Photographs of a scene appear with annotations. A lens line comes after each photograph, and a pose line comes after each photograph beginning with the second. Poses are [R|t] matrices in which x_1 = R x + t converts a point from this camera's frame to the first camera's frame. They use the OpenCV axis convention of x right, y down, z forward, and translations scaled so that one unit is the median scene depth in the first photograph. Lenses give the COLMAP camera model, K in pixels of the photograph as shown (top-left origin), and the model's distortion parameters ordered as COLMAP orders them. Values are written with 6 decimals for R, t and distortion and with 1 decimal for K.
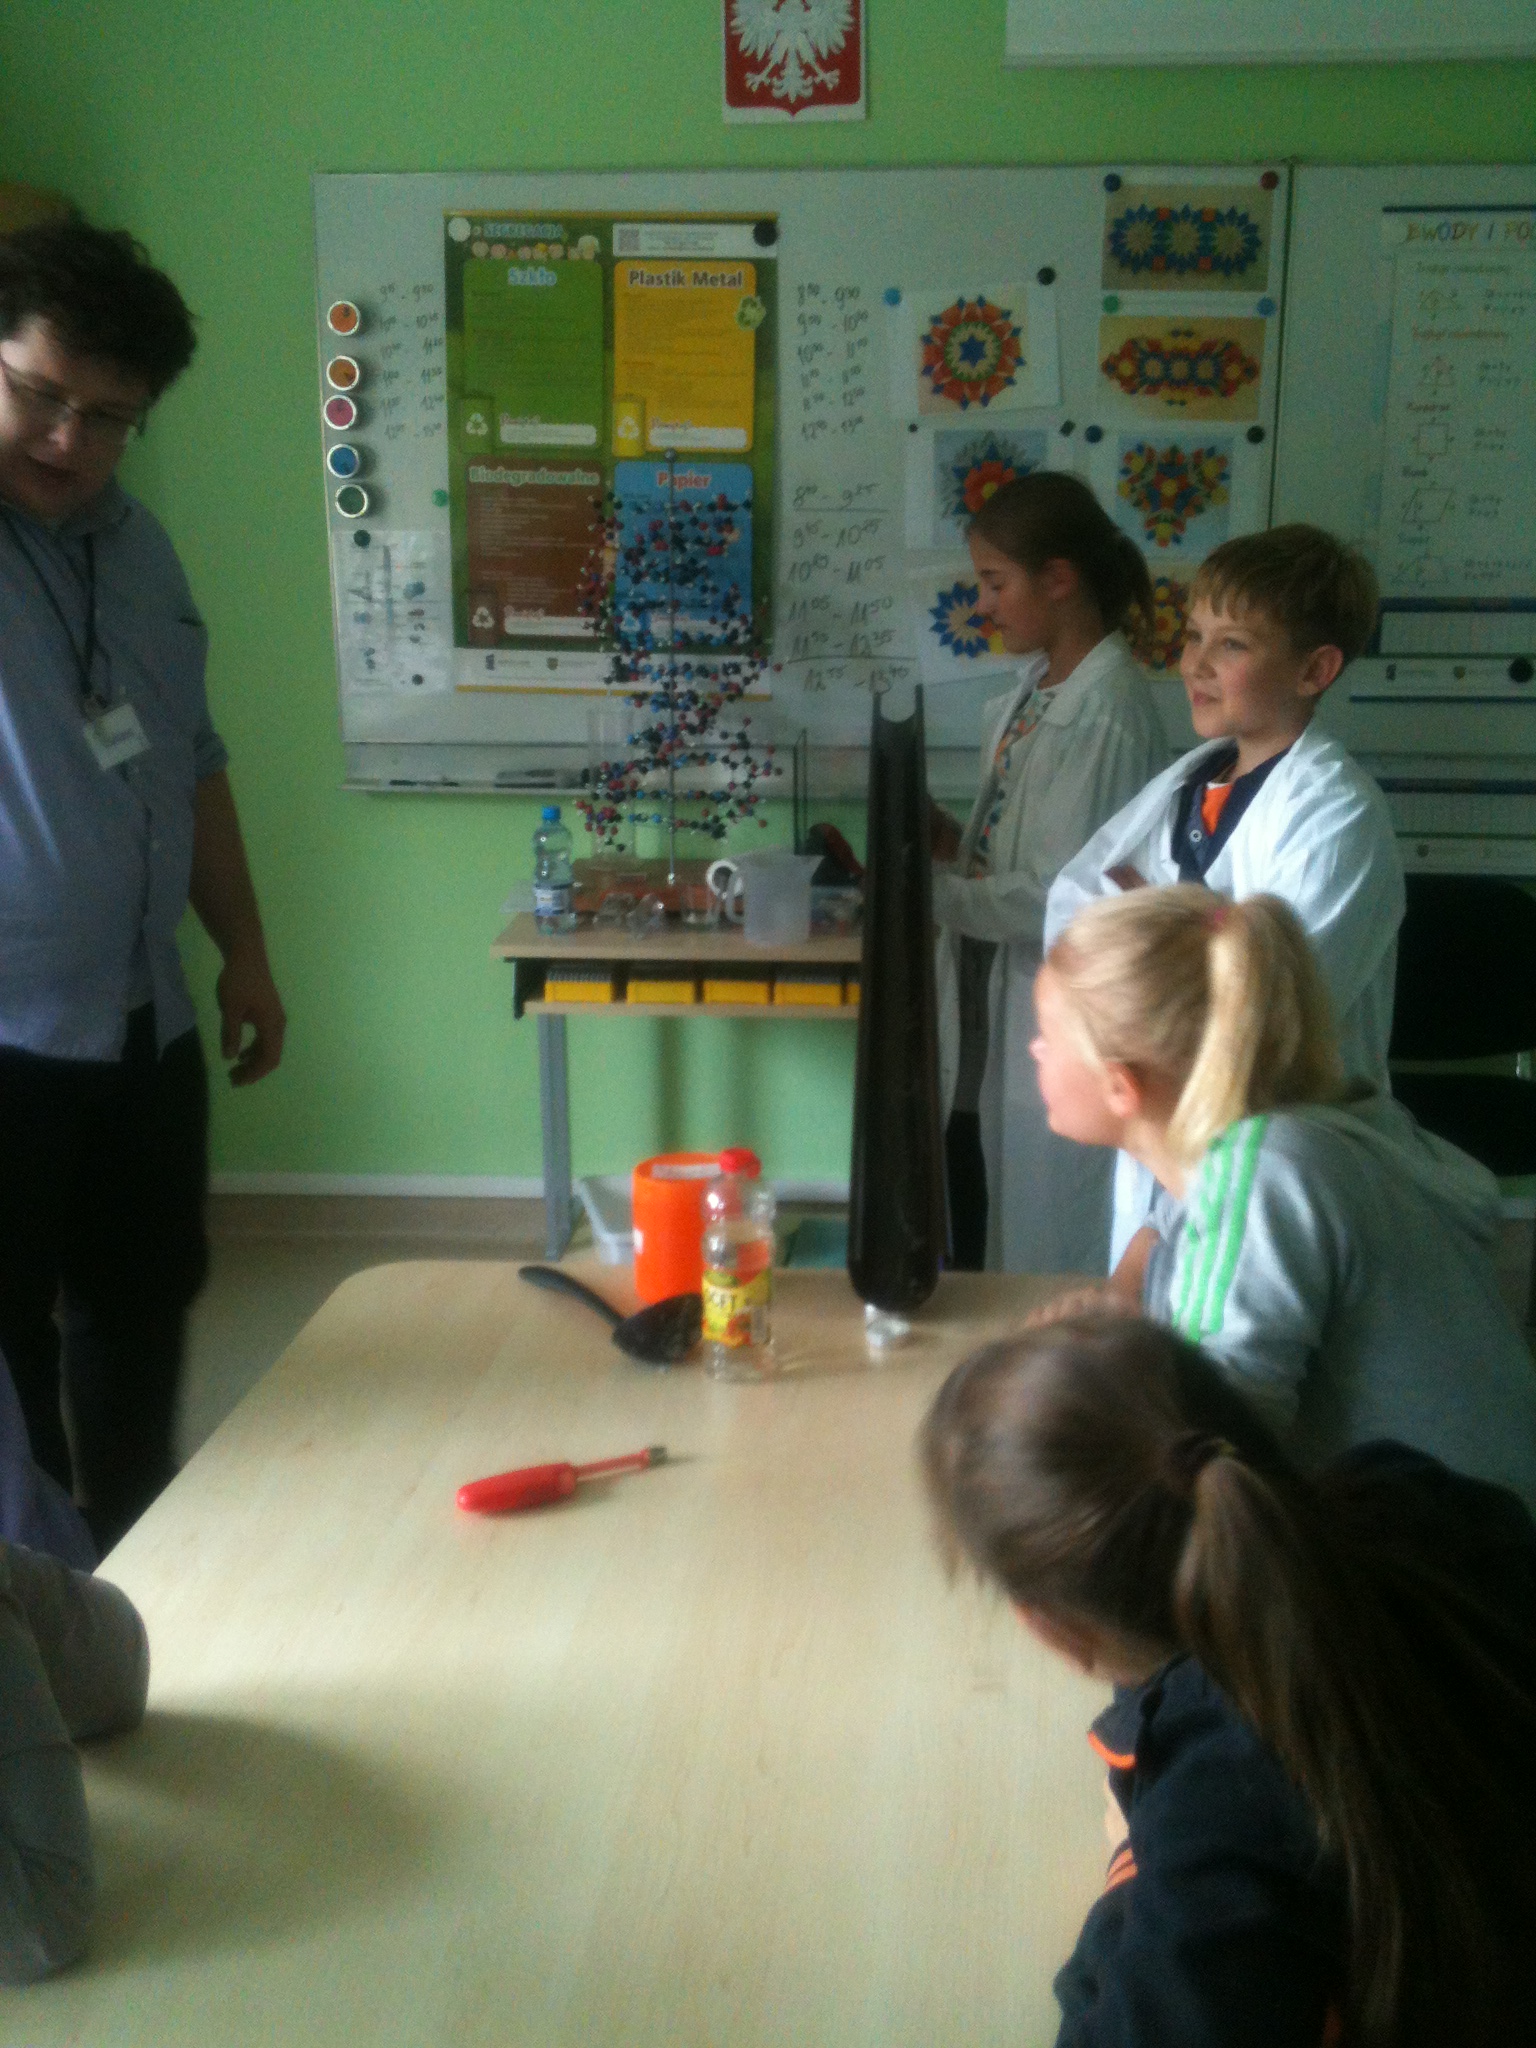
lens RADIAL K [[2225.5, 0, 768.0], [0, 2225.5, 1024.0], [0, 0, 1]] dist [0.188717, -0.467110]
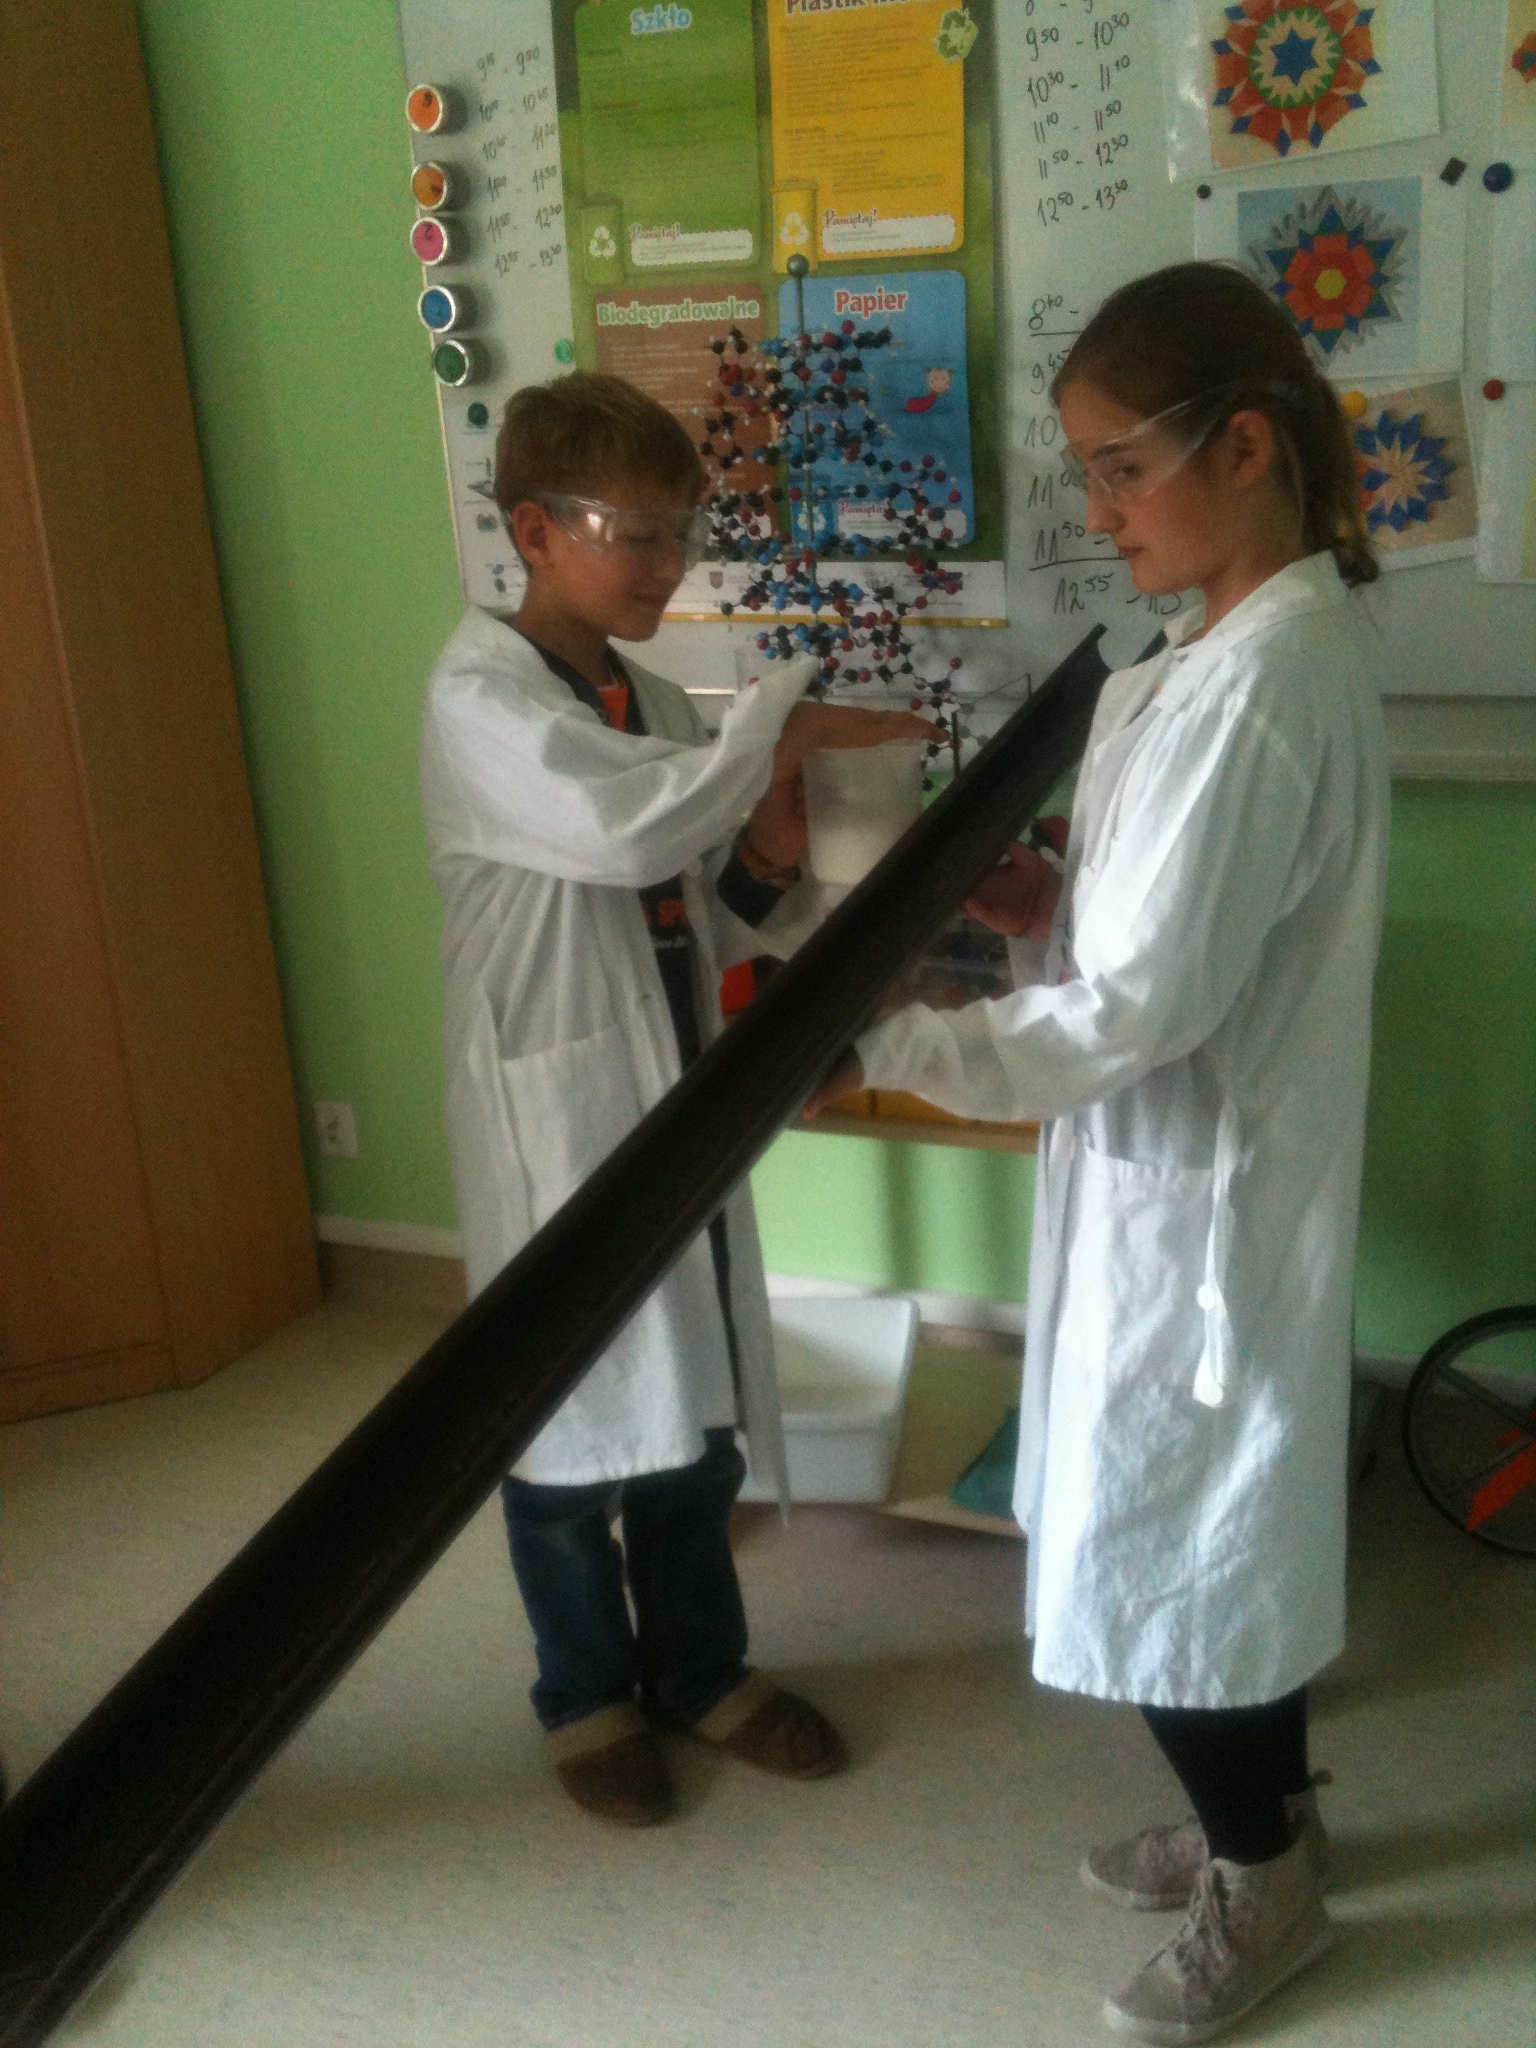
lens RADIAL K [[2228.2, 0, 777.2], [0, 2228.2, 975.9], [0, 0, 1]] dist [0.189078, -0.482669]
pose [[0.929098, 0.041750, -0.367468, 0.195477], [-0.022460, 0.998143, 0.056617, -0.079968], [0.369150, -0.044349, 0.928311, 0.360403]]
